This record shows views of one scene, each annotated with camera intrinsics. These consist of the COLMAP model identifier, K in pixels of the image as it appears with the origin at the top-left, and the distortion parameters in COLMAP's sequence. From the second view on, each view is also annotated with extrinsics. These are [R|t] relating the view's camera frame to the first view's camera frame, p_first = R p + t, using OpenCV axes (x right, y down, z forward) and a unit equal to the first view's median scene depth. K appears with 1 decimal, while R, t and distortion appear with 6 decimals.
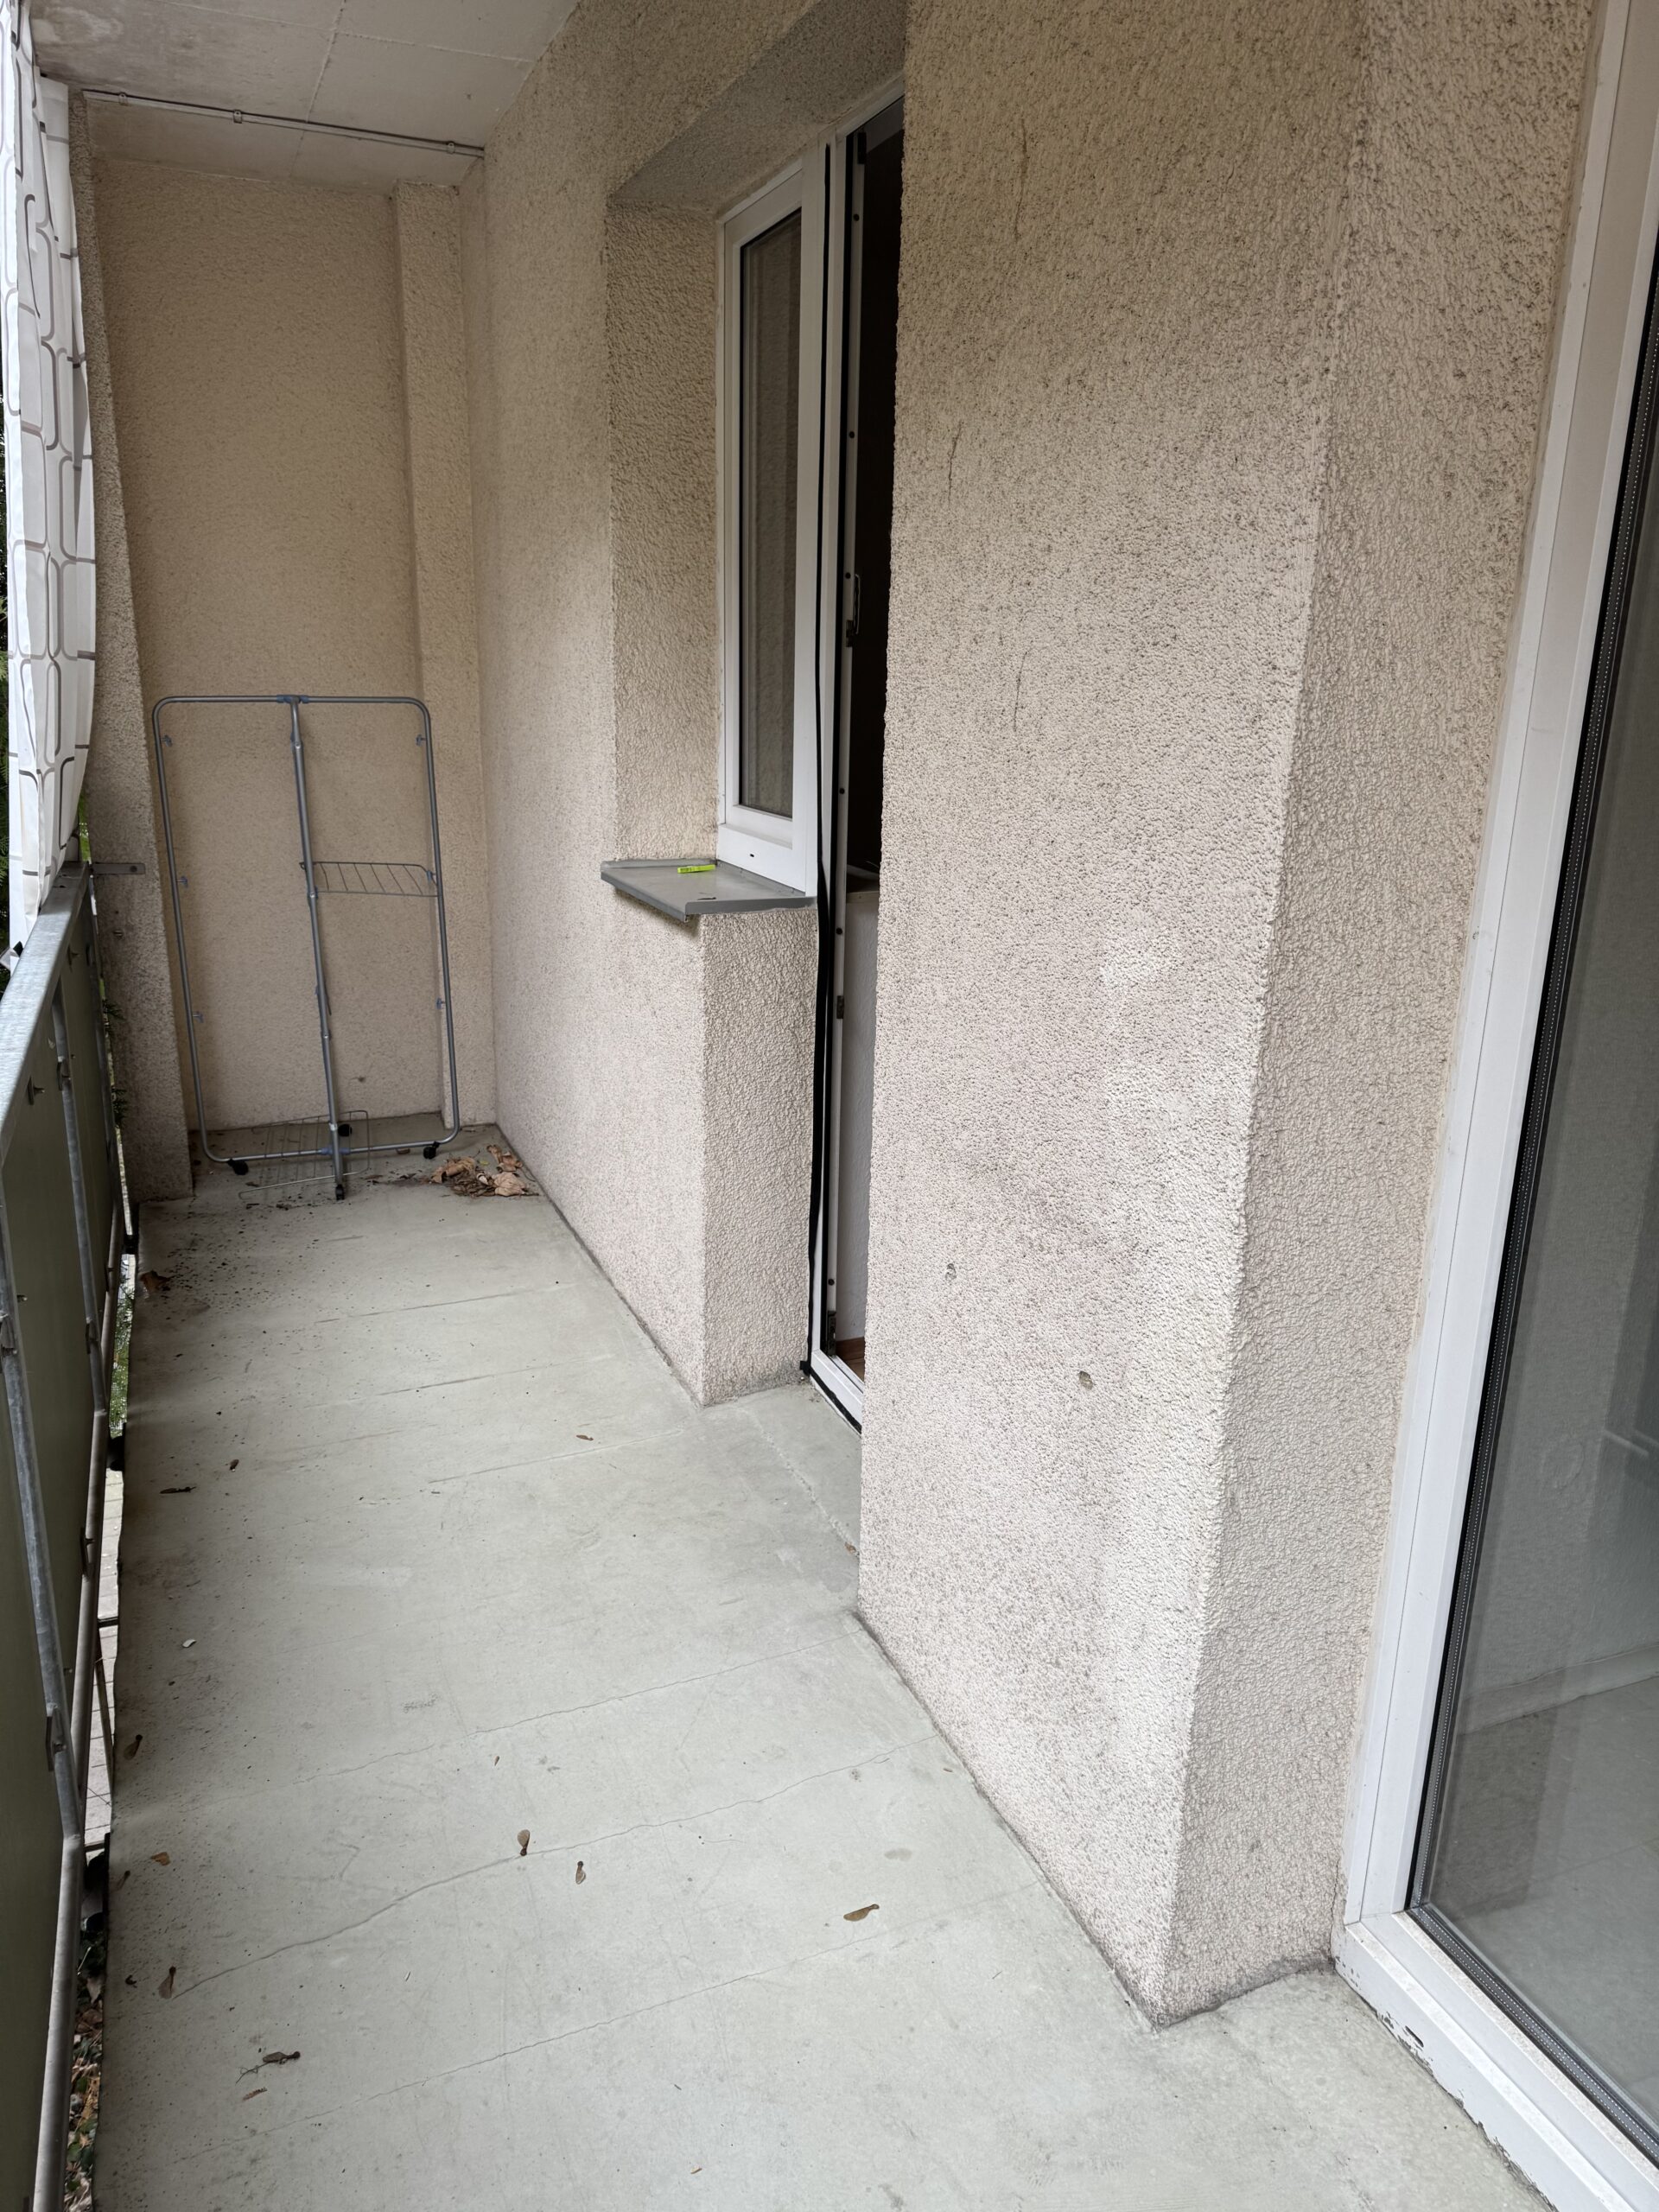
lens RADIAL K [[1554.3, 0, 830.8], [0, 1554.3, 1104.7], [0, 0, 1]] dist [-0.005127, -0.008386]
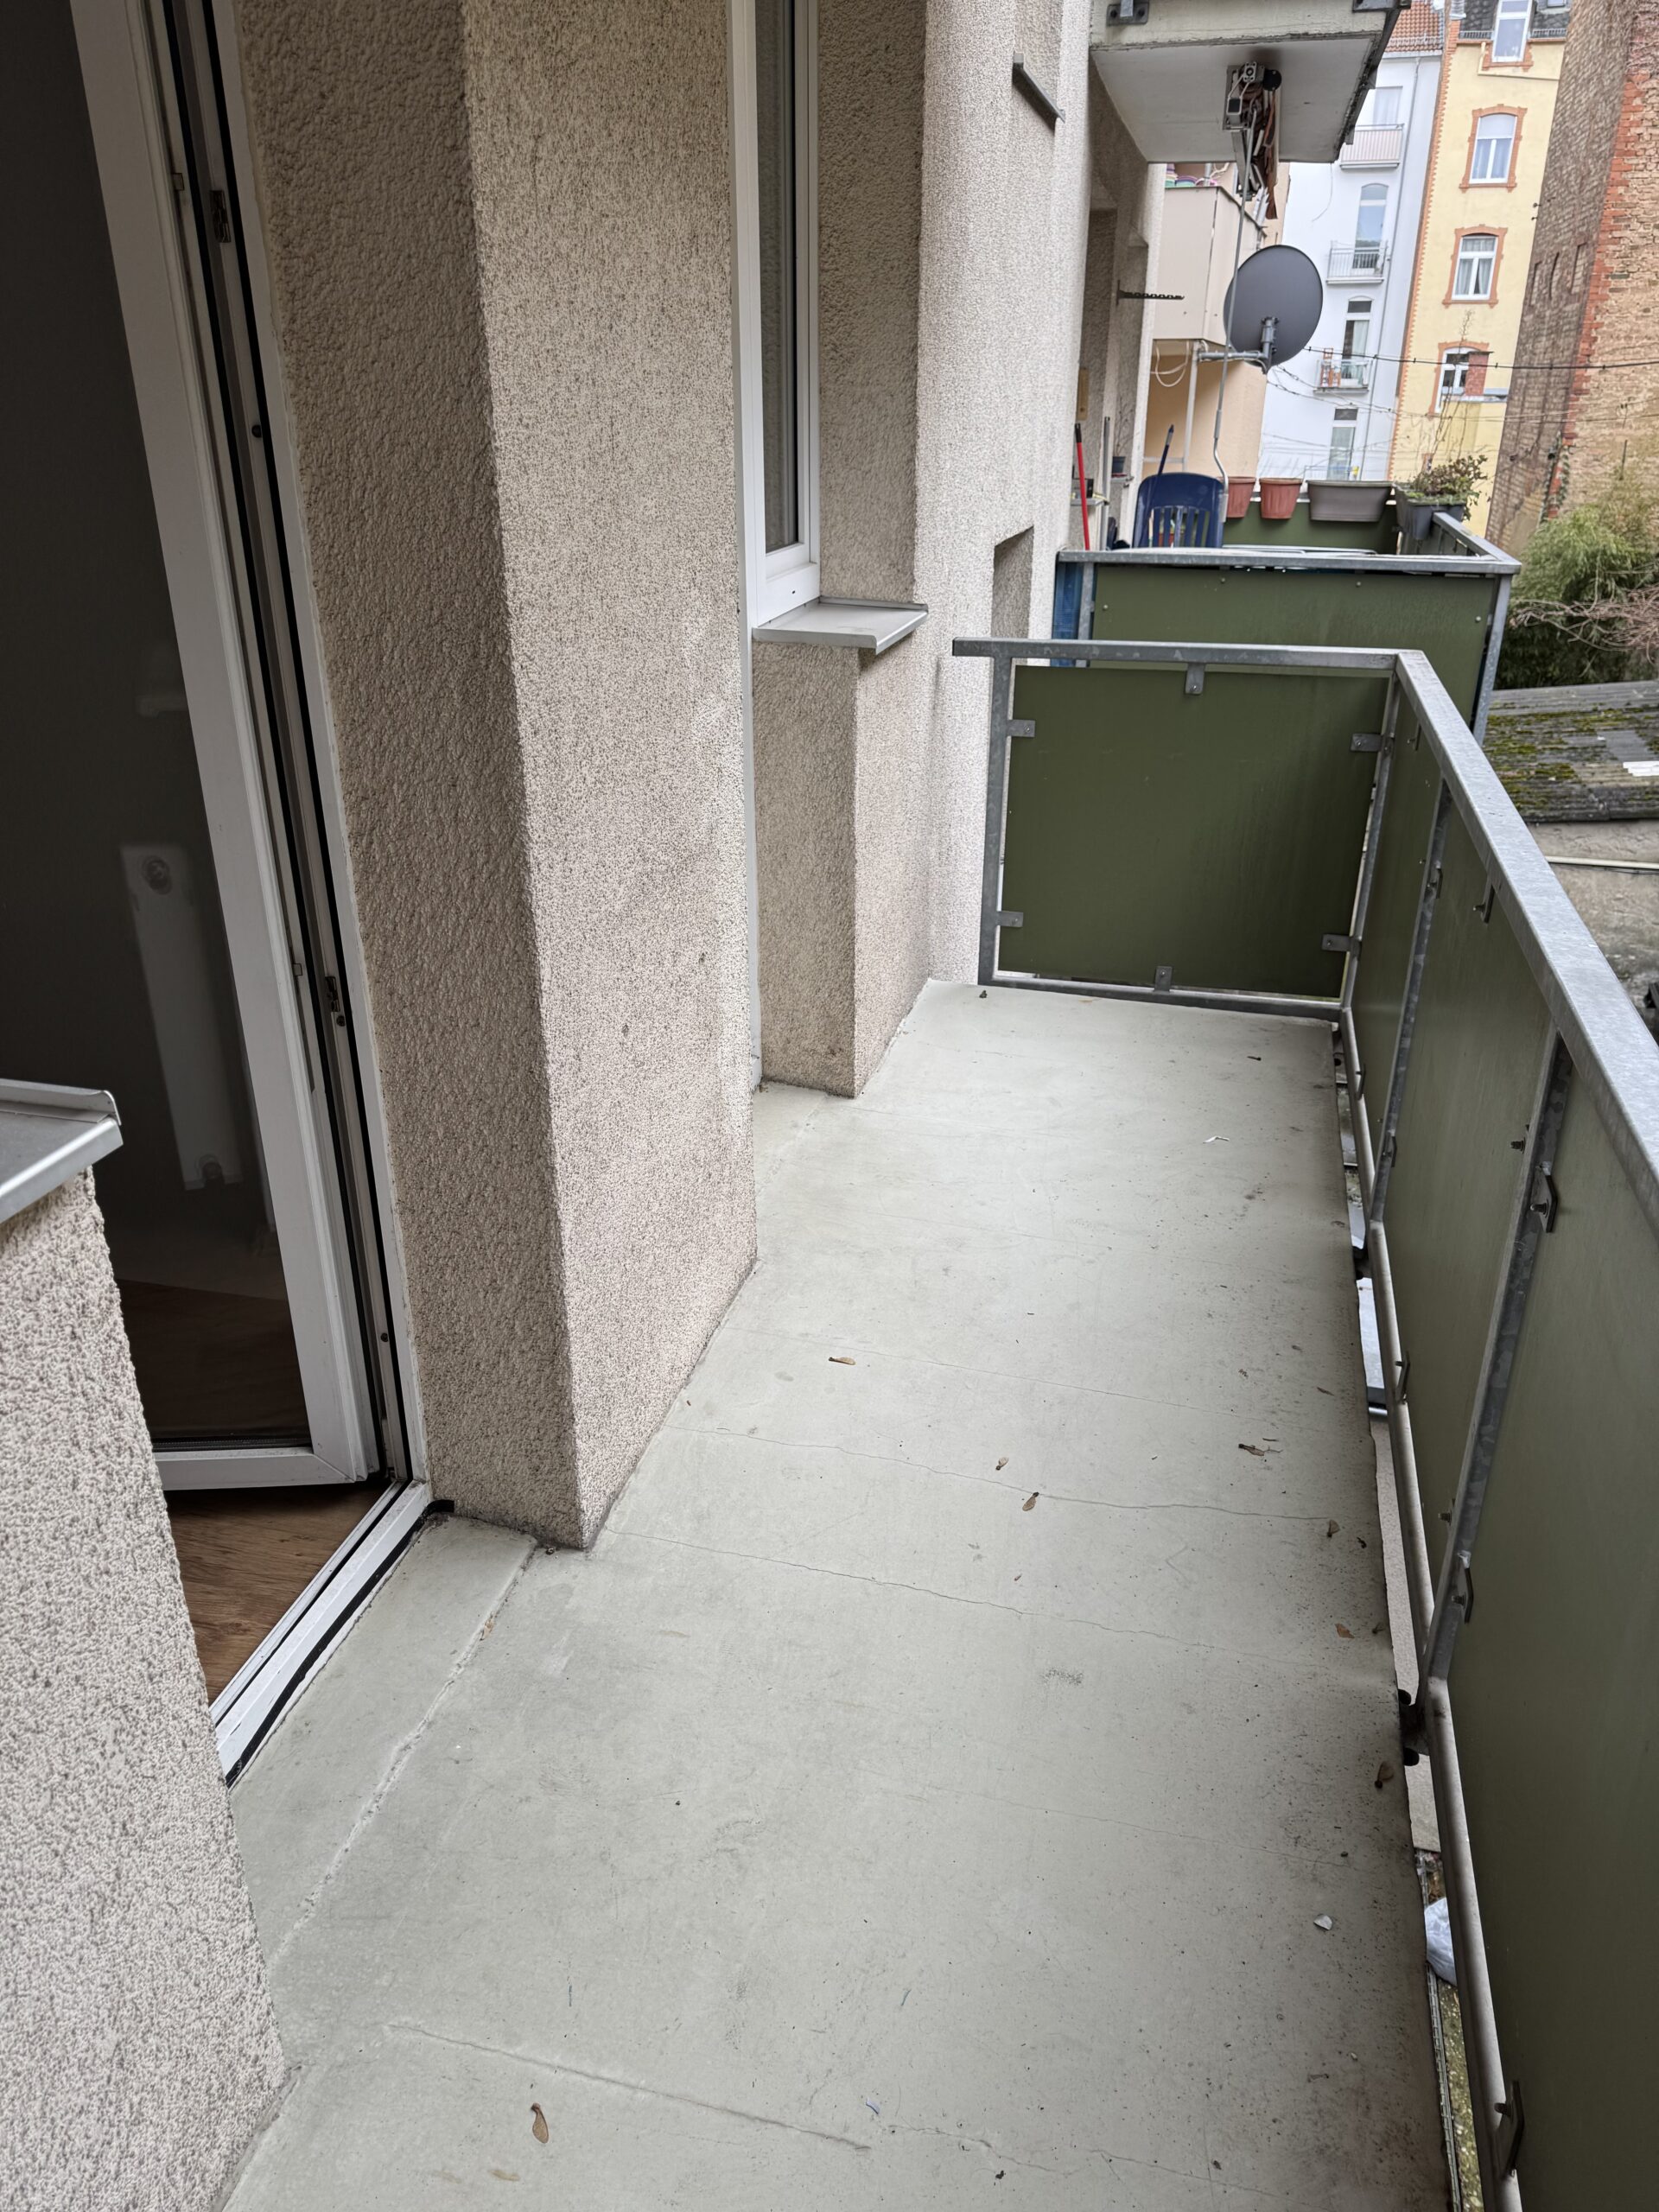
lens RADIAL K [[1554.3, 0, 829.7], [0, 1554.3, 1109.2], [0, 0, 1]] dist [-0.005127, -0.008386]
pose [[-0.805219, -0.255146, 0.535278, -0.629862], [0.154176, 0.781567, 0.604469, -0.473265], [-0.572584, 0.569257, -0.589995, 1.632131]]
